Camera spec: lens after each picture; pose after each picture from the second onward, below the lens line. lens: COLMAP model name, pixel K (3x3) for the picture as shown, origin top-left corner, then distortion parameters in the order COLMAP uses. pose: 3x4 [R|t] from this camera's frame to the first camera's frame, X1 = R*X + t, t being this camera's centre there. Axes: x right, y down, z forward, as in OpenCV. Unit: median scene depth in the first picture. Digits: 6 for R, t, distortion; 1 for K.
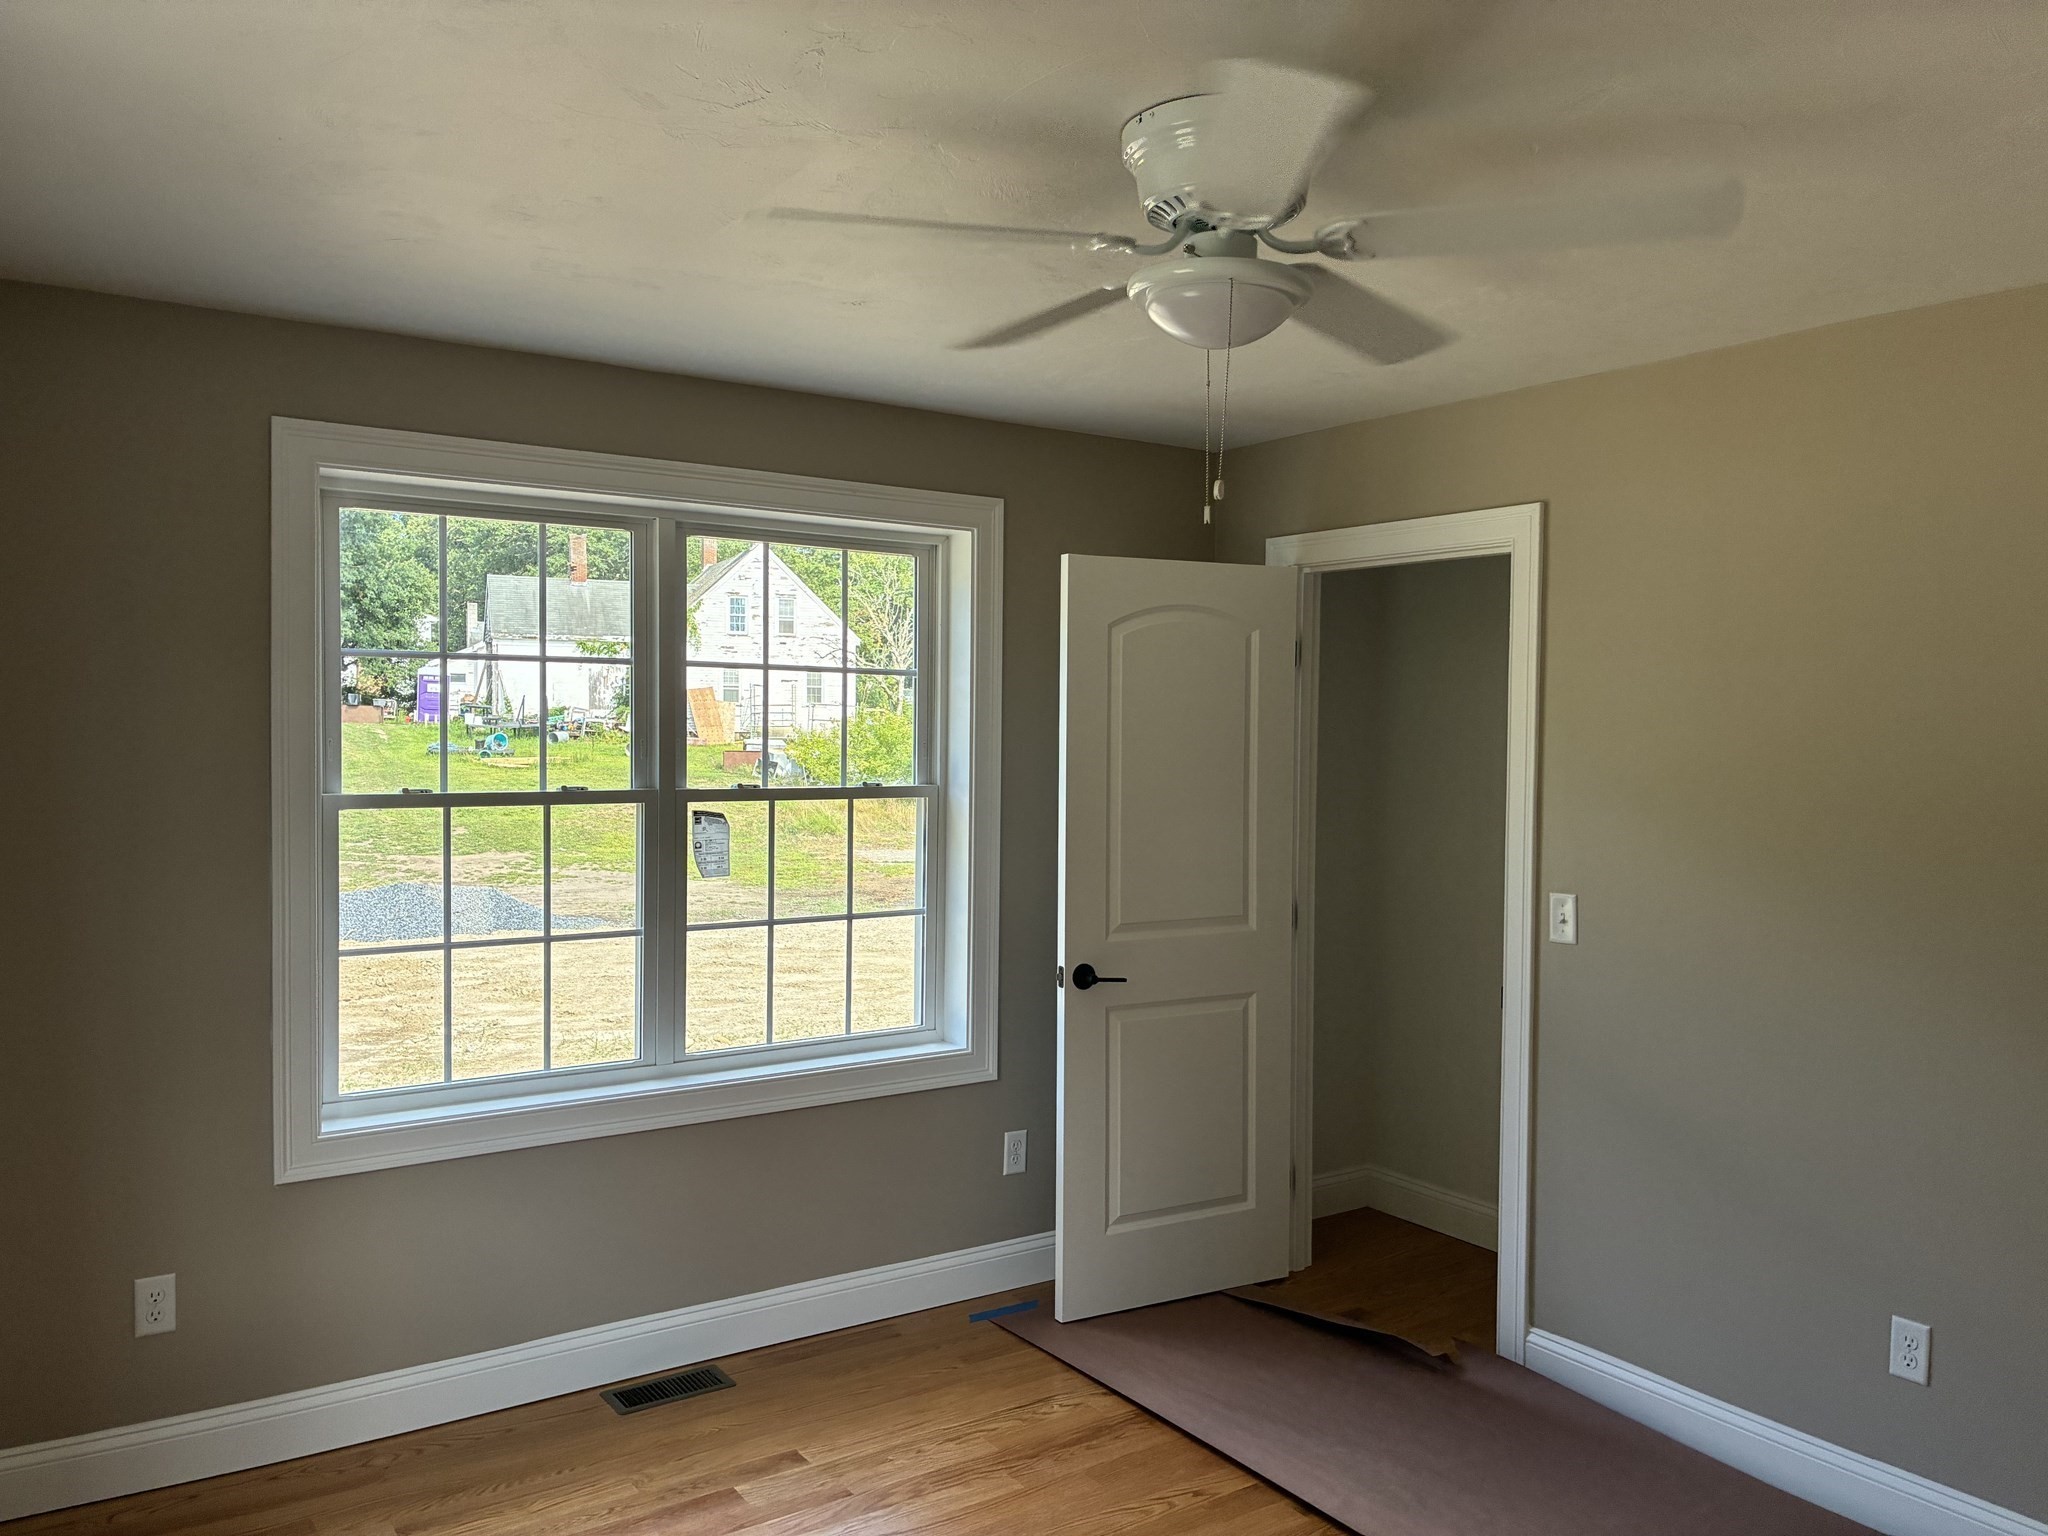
lens RADIAL K [[1568.0, 0, 1022.2], [0, 1568.0, 770.7], [0, 0, 1]] dist [0.033049, -0.005085]
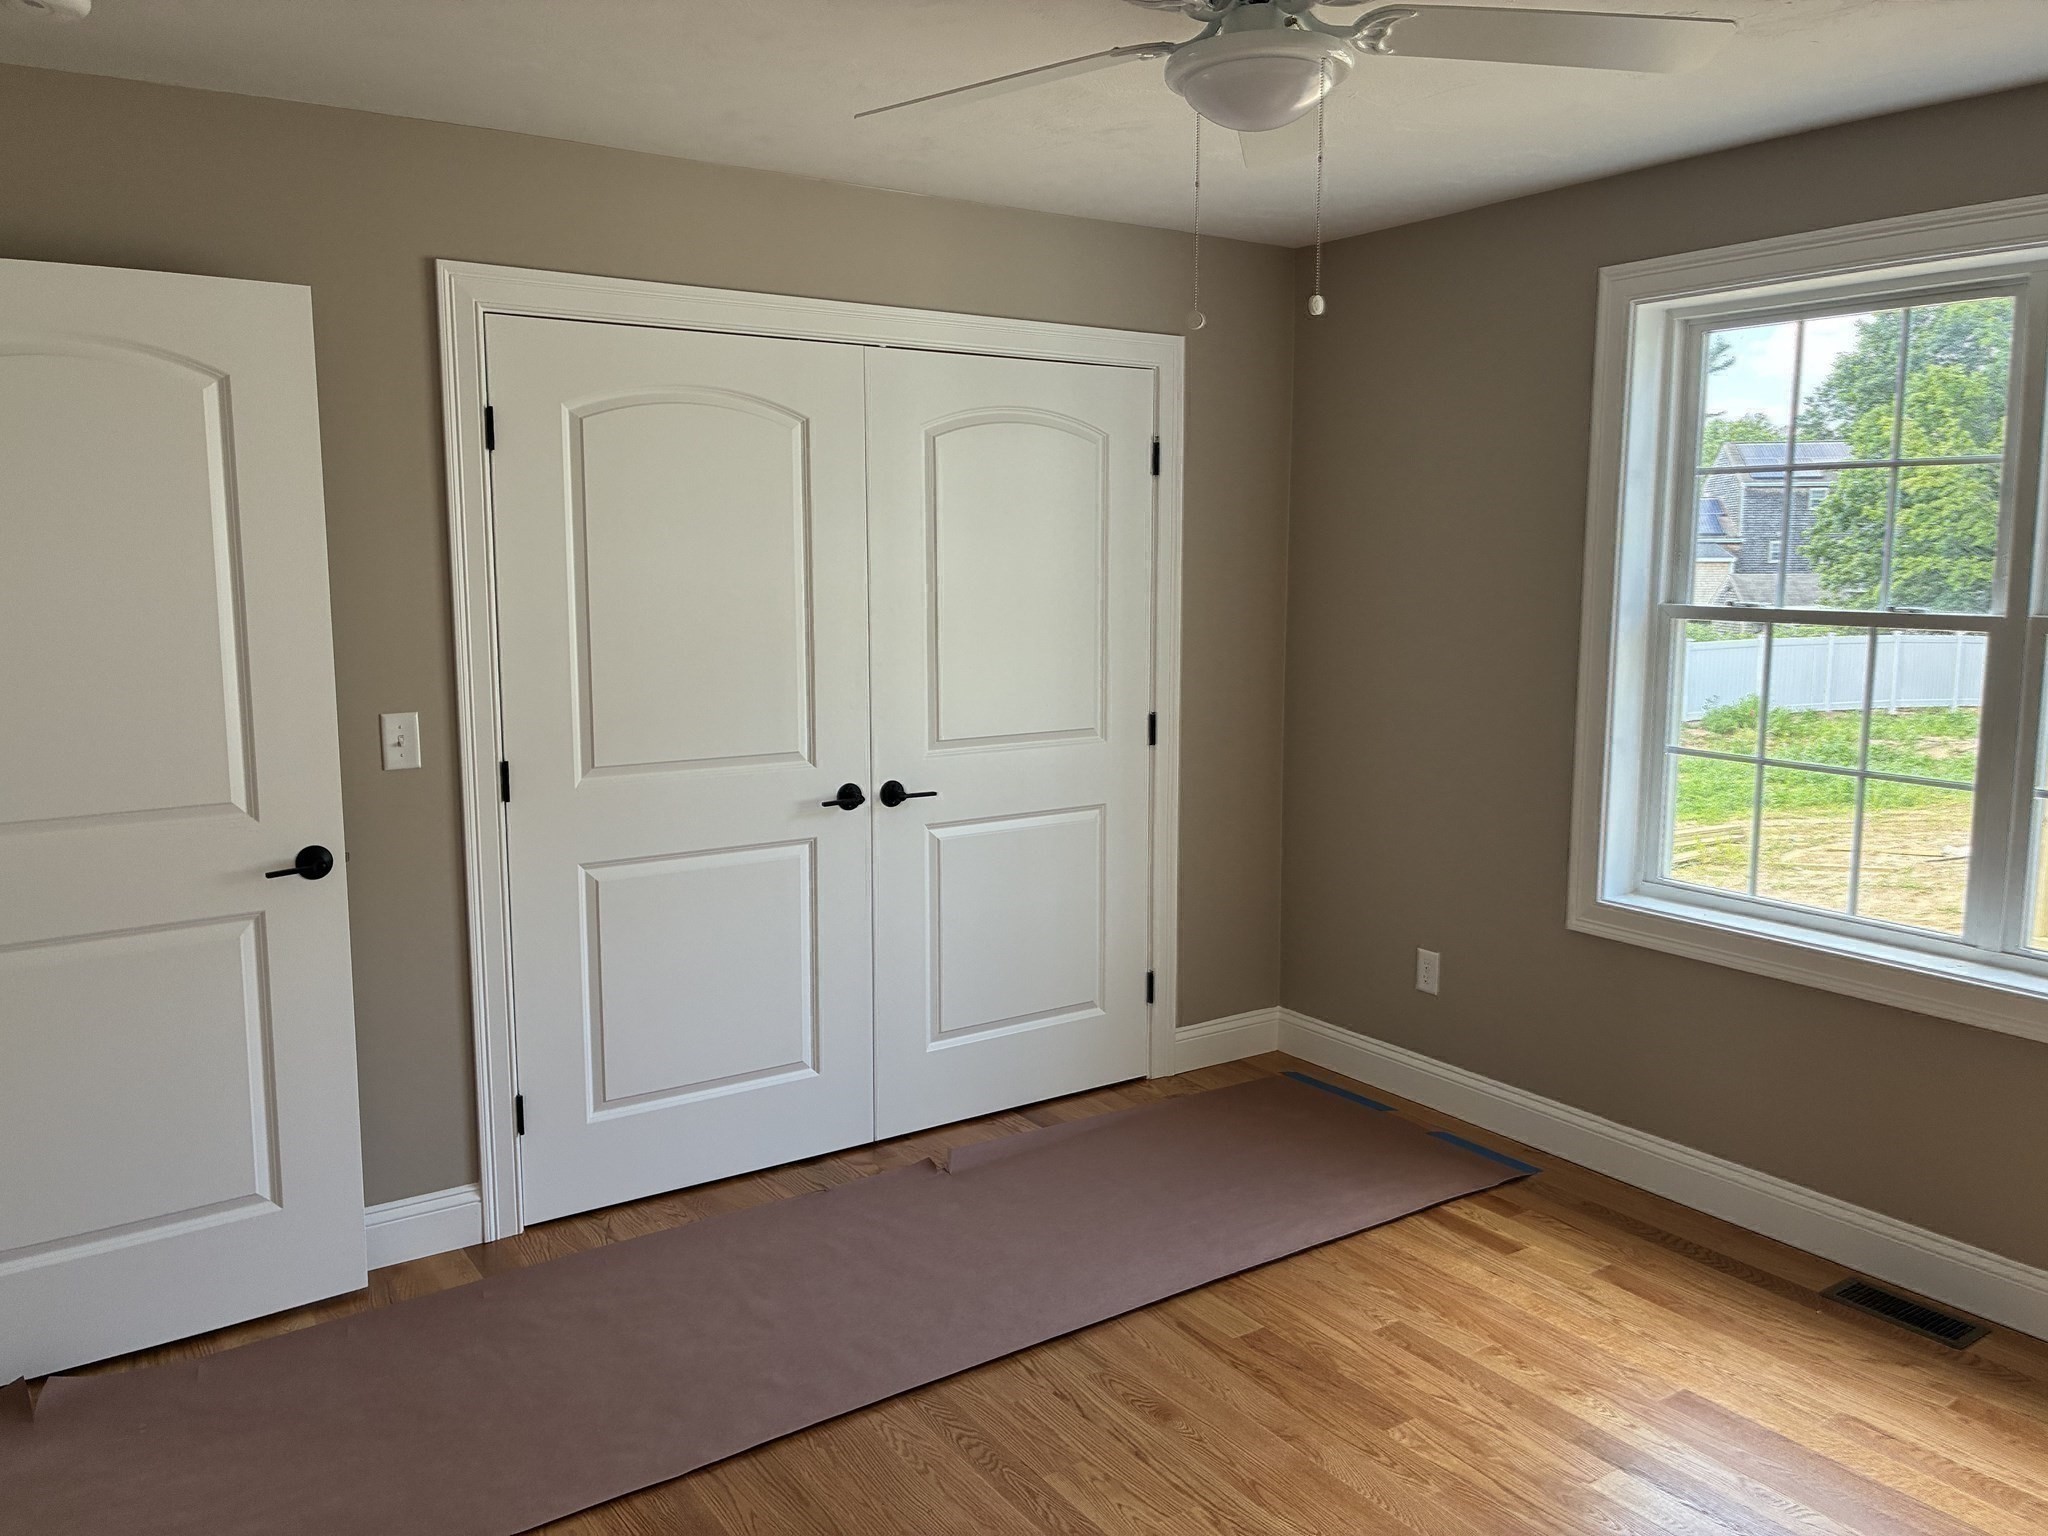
lens RADIAL K [[1568.0, 0, 1026.4], [0, 1568.0, 763.4], [0, 0, 1]] dist [0.033049, -0.005085]
pose [[0.015921, 0.128338, -0.991603, 0.594214], [-0.022576, 0.991522, 0.127965, -0.006470], [0.999618, 0.020349, 0.018683, 0.481205]]
